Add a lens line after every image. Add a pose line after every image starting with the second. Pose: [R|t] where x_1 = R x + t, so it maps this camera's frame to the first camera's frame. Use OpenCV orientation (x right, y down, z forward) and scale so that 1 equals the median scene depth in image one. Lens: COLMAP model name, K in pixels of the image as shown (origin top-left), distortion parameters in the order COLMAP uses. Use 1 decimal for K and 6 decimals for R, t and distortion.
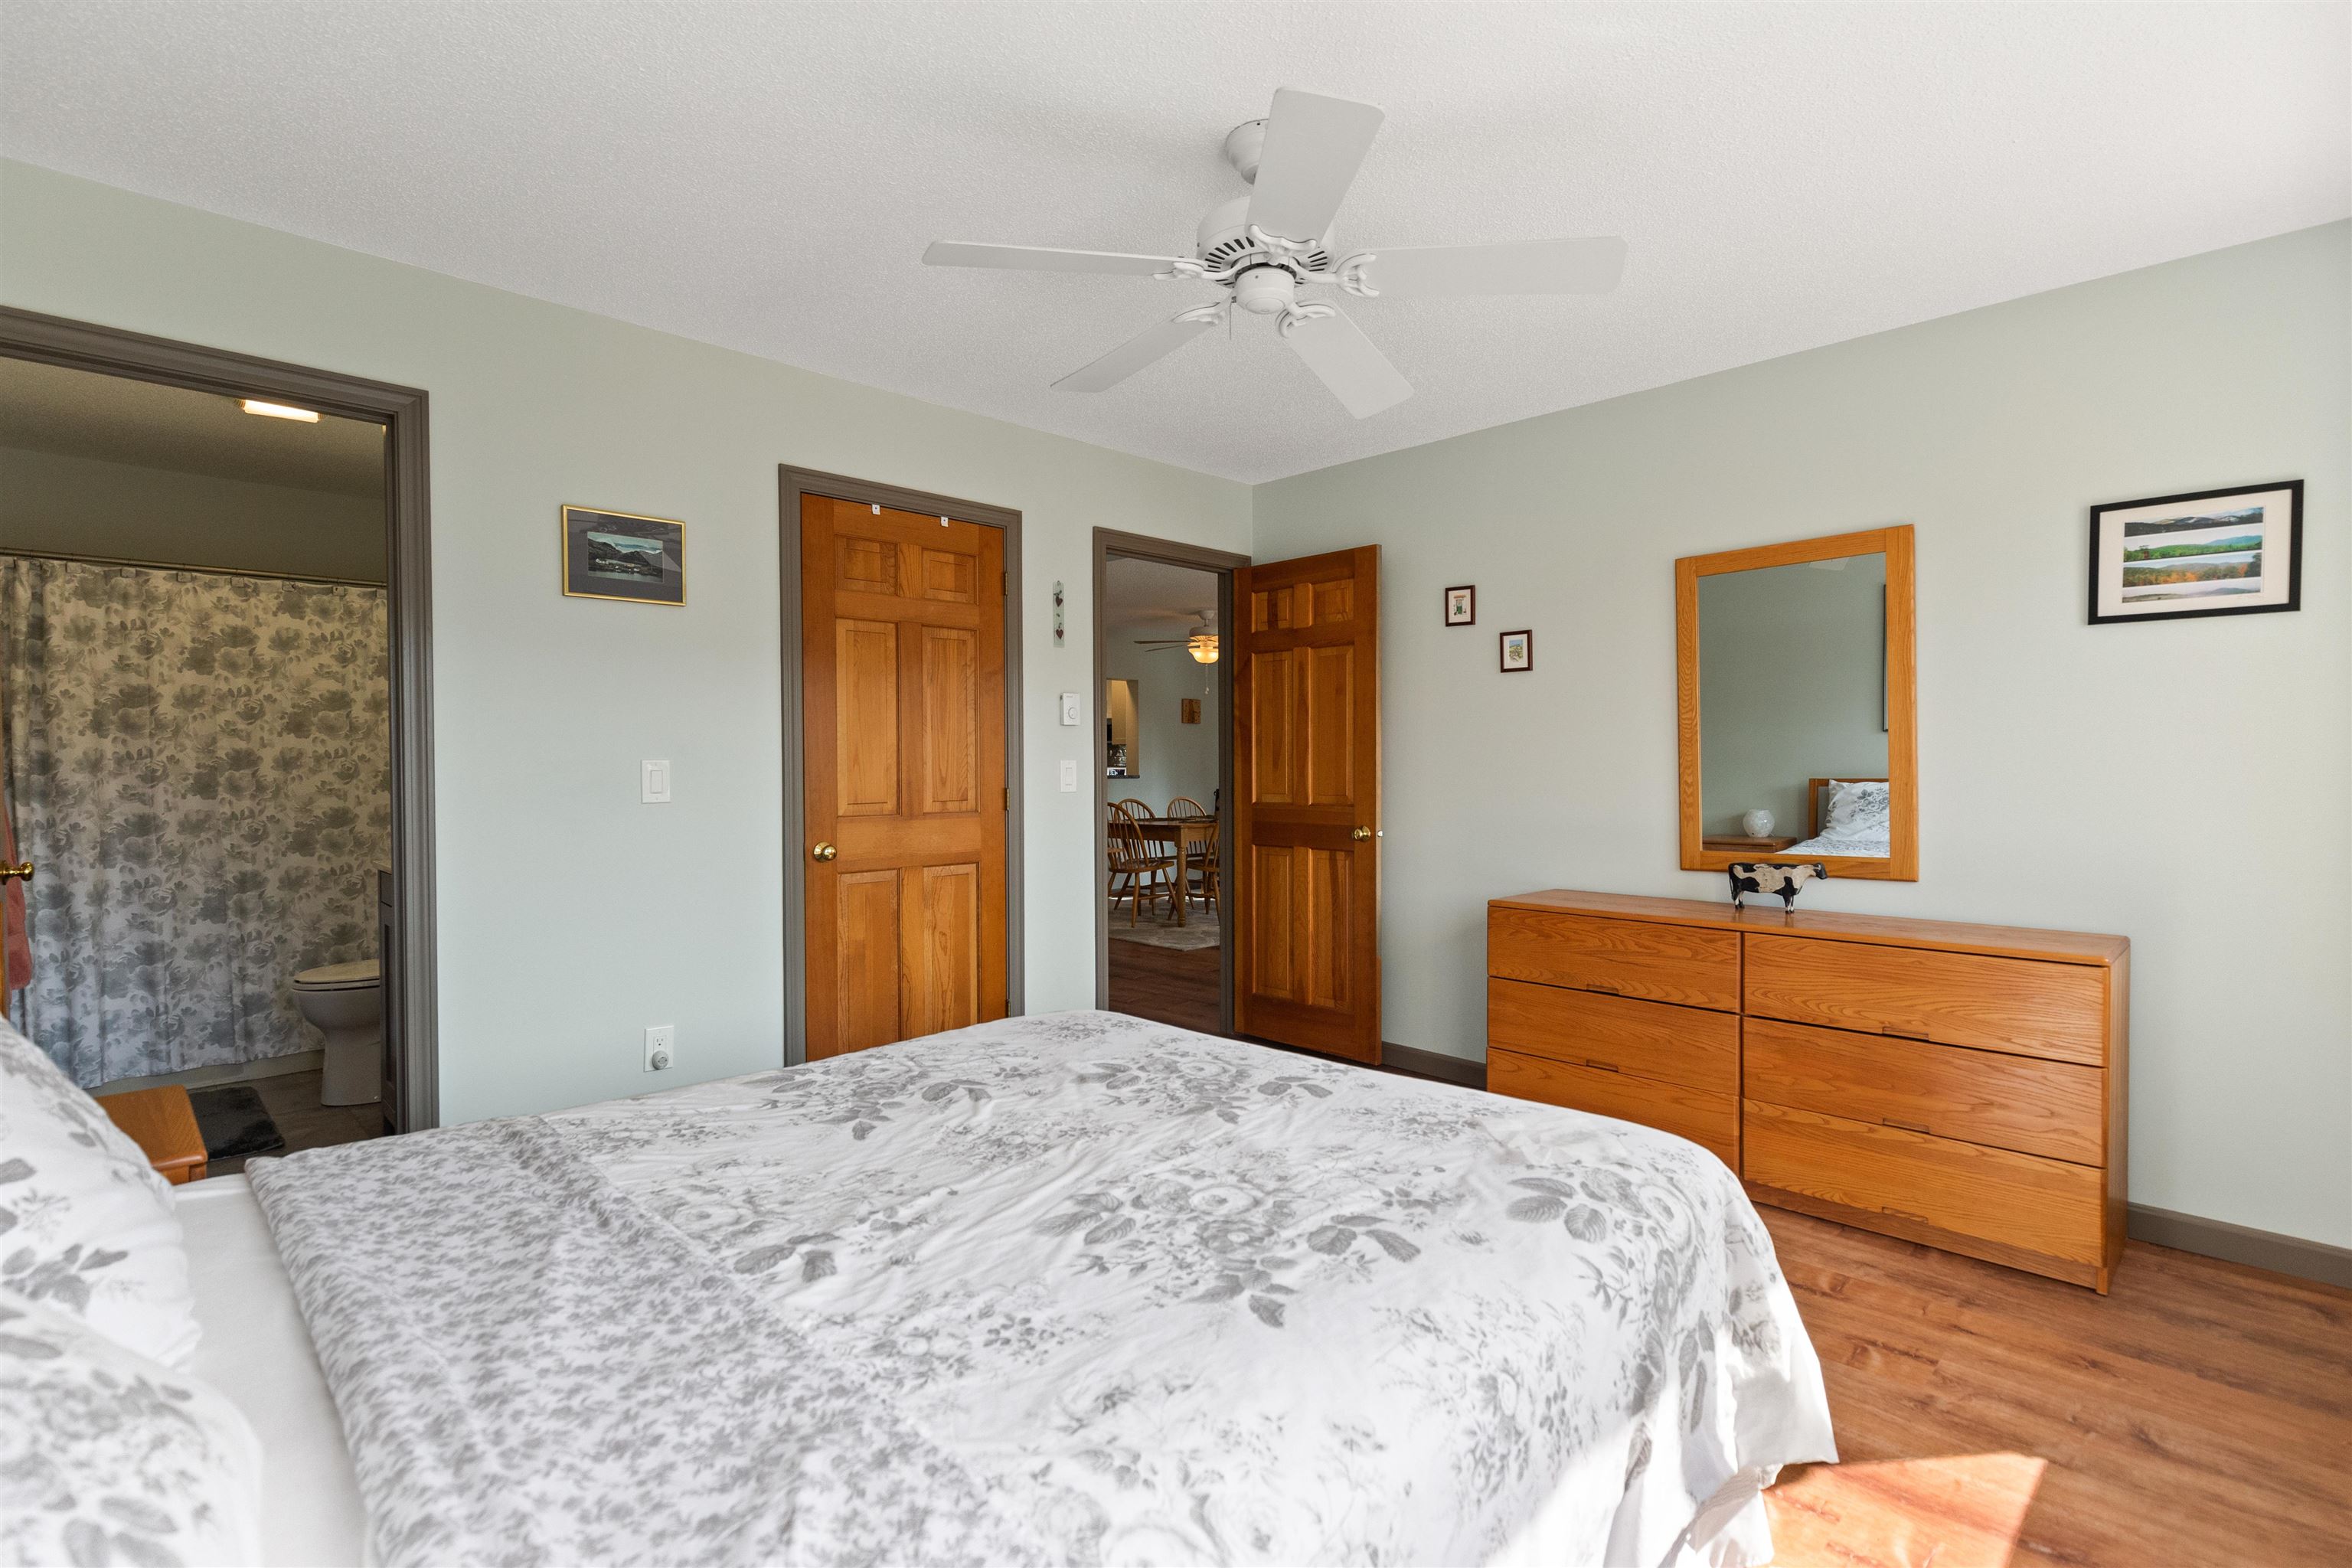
lens RADIAL K [[1085.3, 0, 1176.1], [0, 1085.3, 780.5], [0, 0, 1]] dist [0.002543, -0.000113]
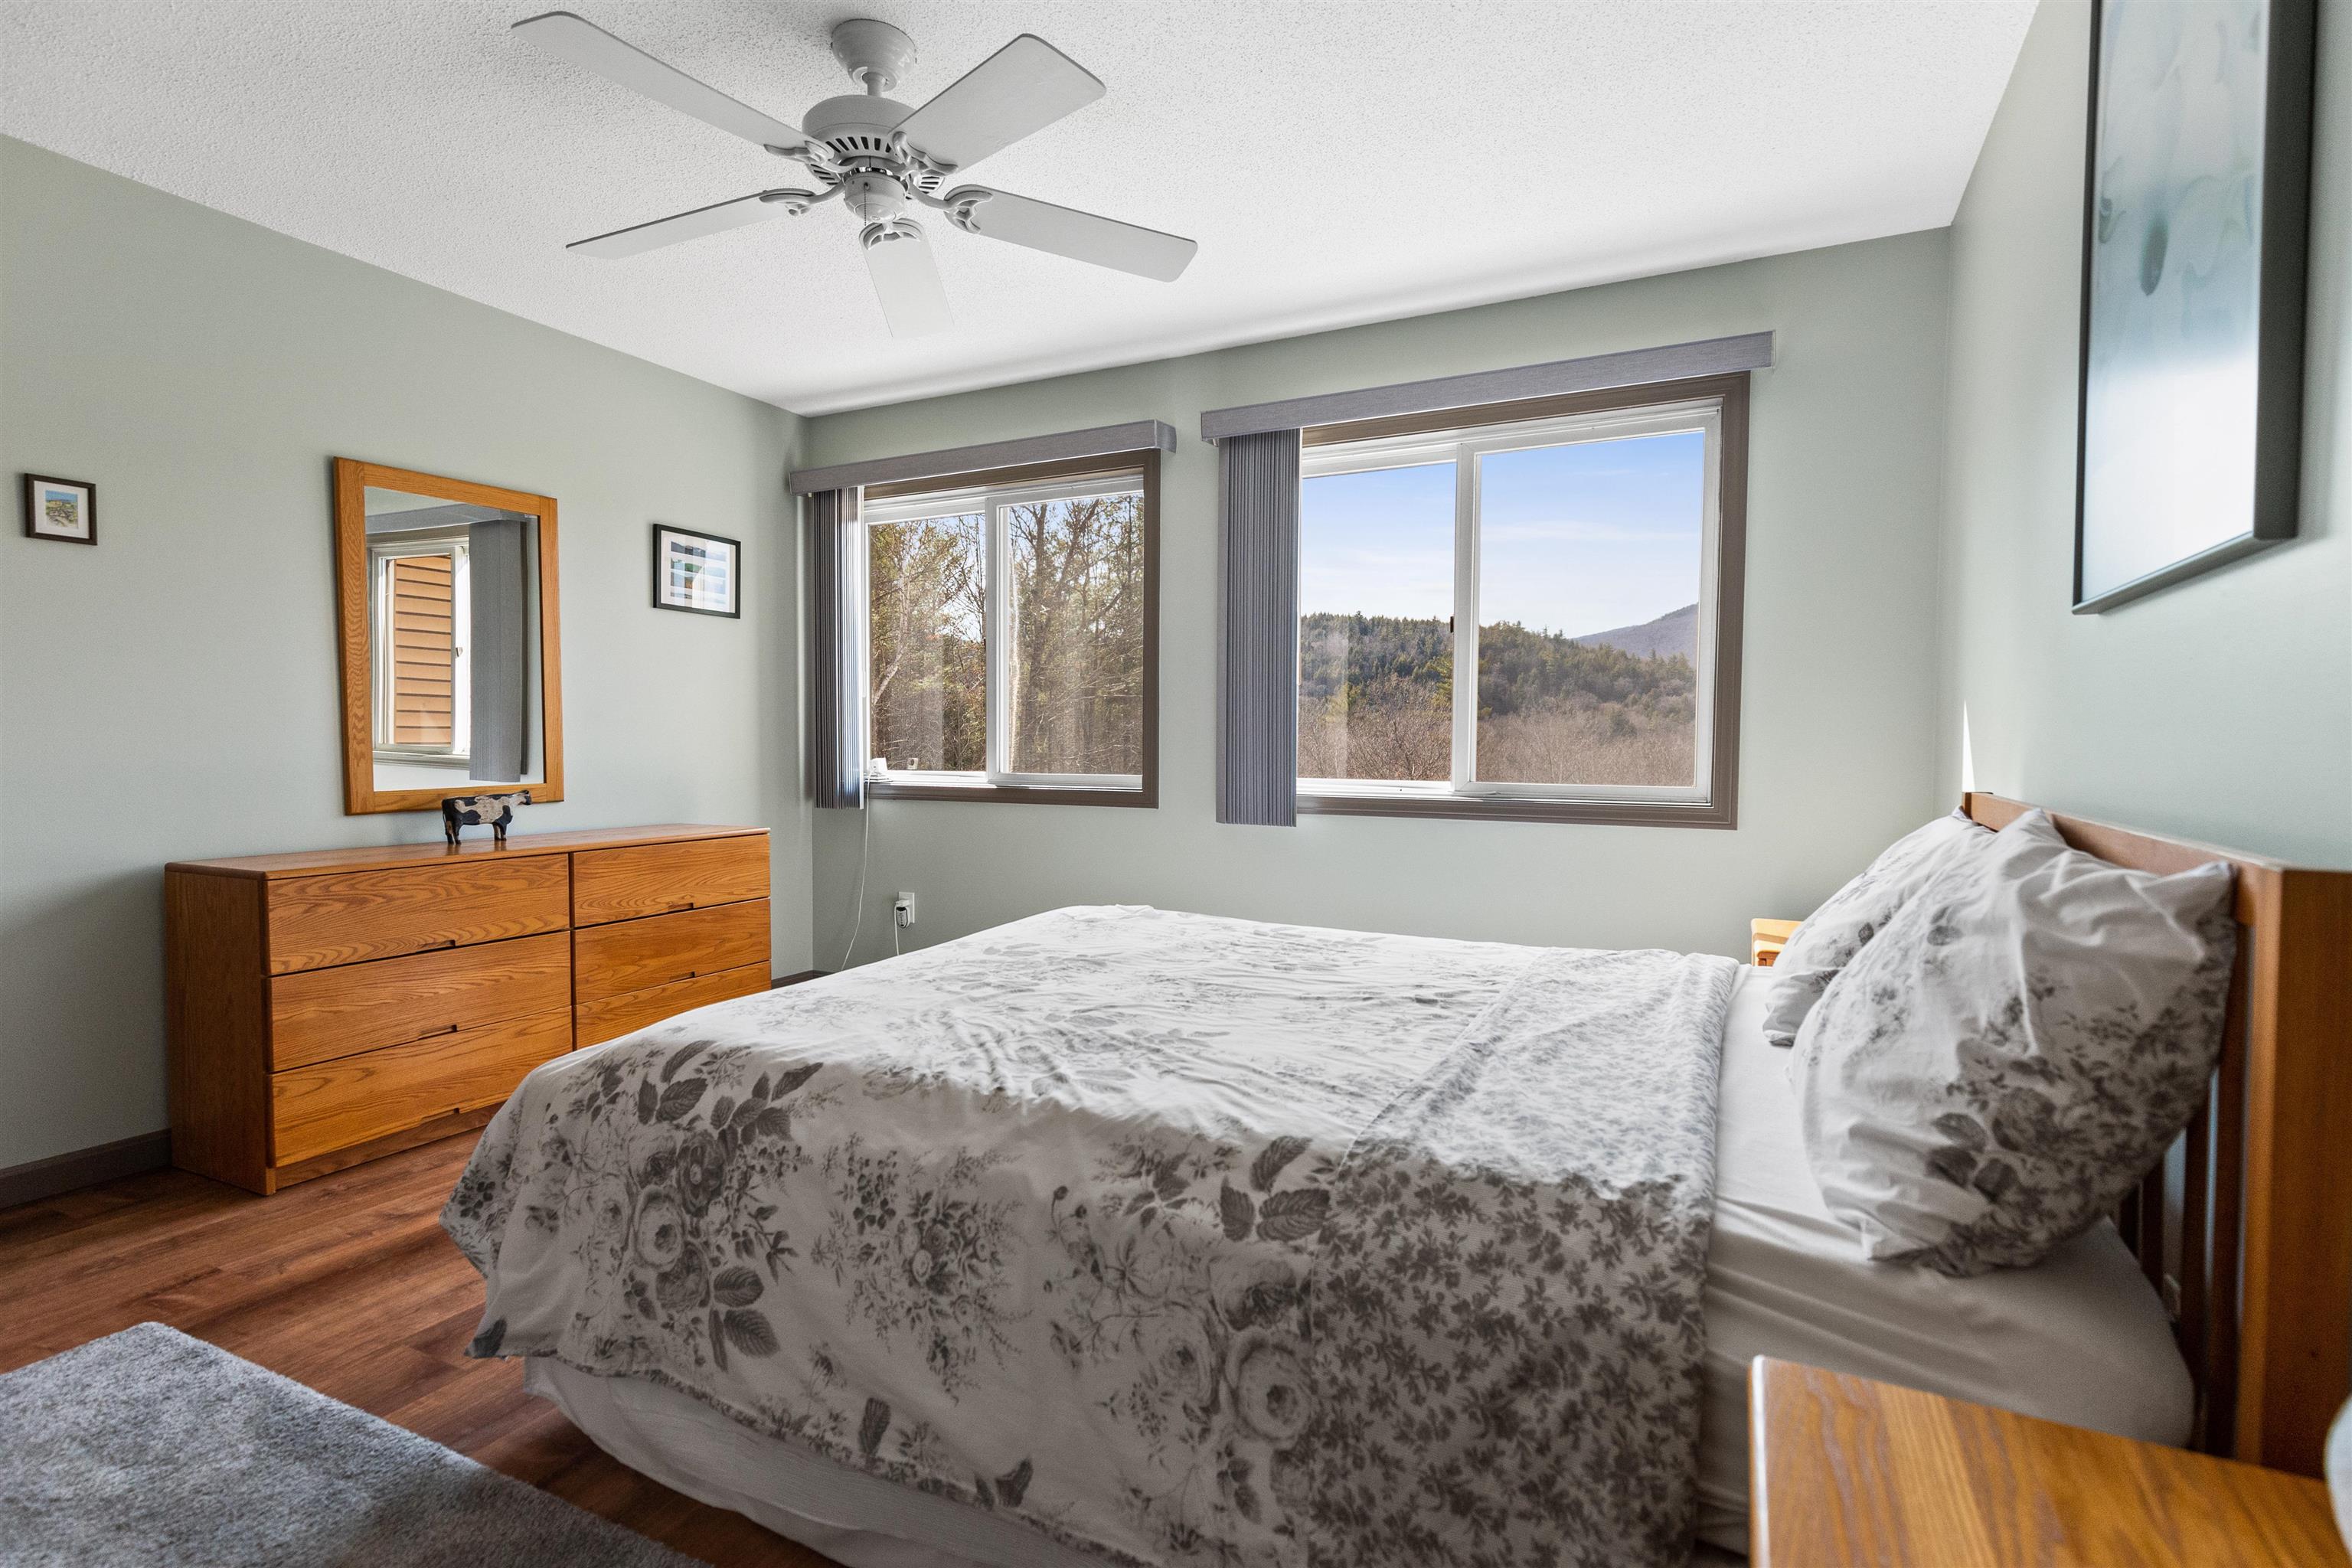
lens RADIAL K [[1085.3, 0, 1176.1], [0, 1085.3, 780.5], [0, 0, 1]] dist [0.002543, -0.000113]
pose [[-0.304009, -0.035038, 0.952025, -0.665541], [0.009757, 0.999157, 0.039888, 0.029377], [-0.952619, 0.021415, -0.303411, 0.727605]]
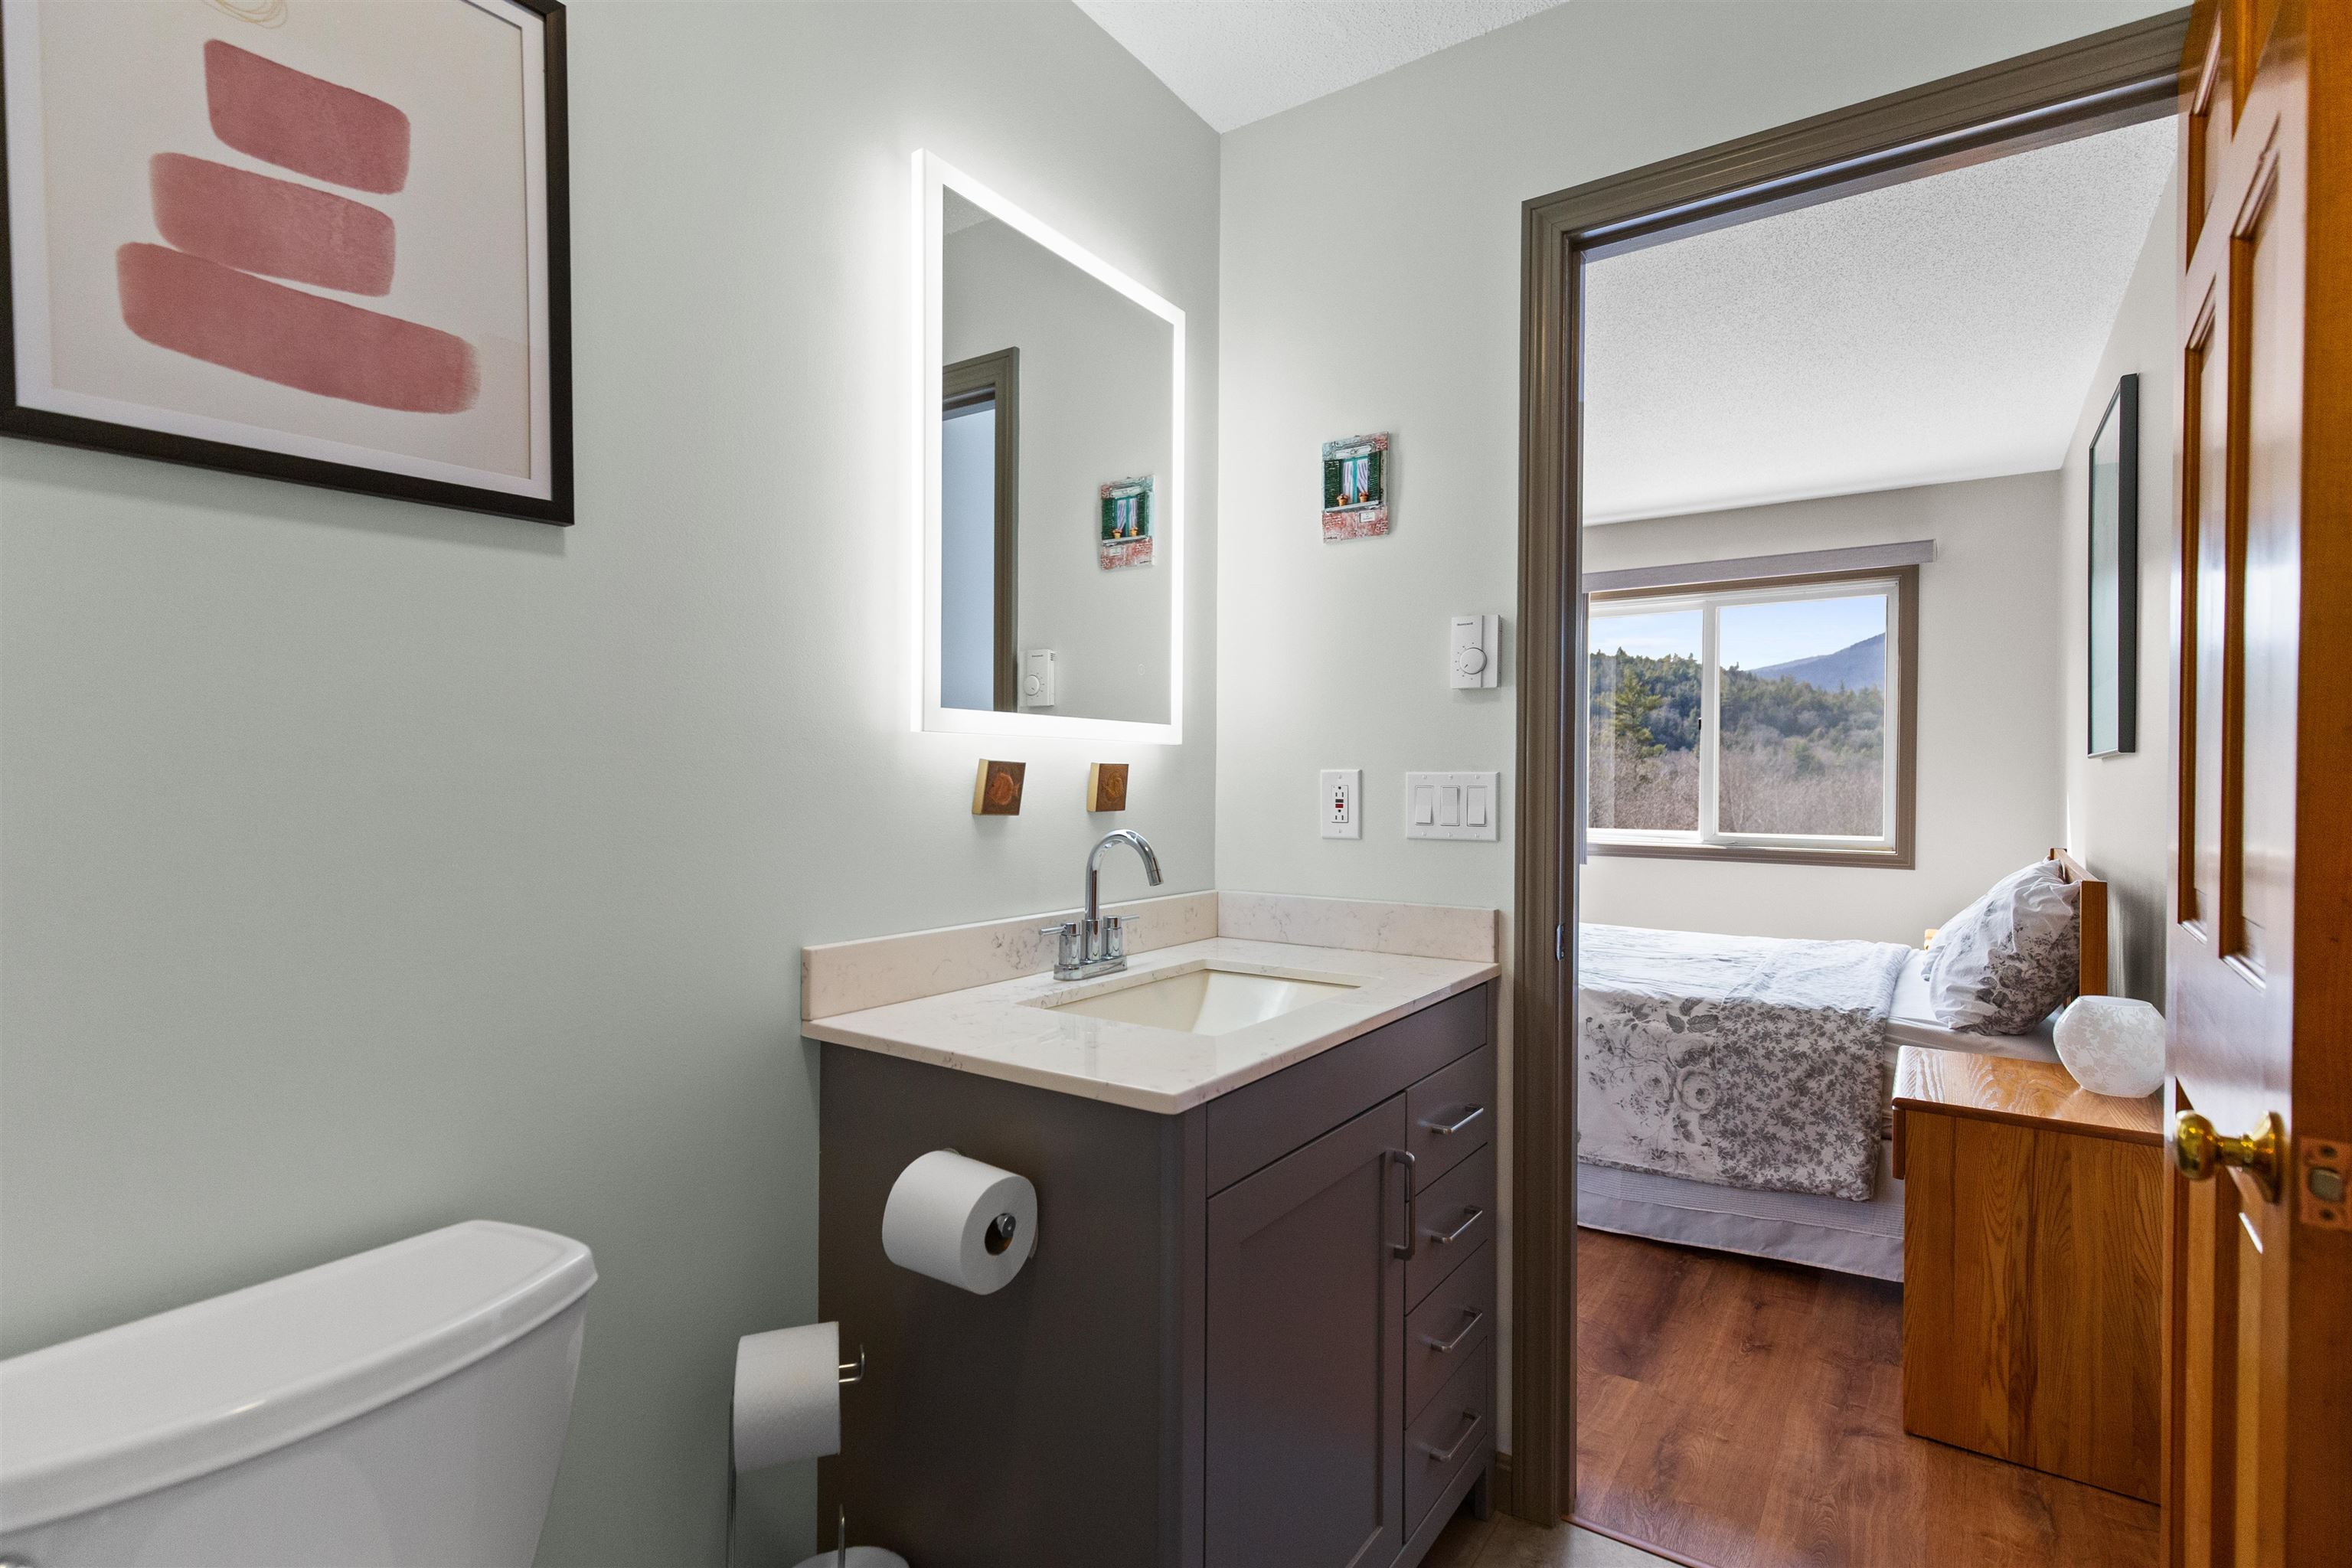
lens RADIAL K [[1085.3, 0, 1176.1], [0, 1085.3, 780.5], [0, 0, 1]] dist [0.002543, -0.000113]
pose [[-0.171464, -0.003268, 0.985185, -1.248012], [0.011044, 0.999925, 0.005239, -0.029778], [-0.985129, 0.011779, -0.171415, 1.258814]]
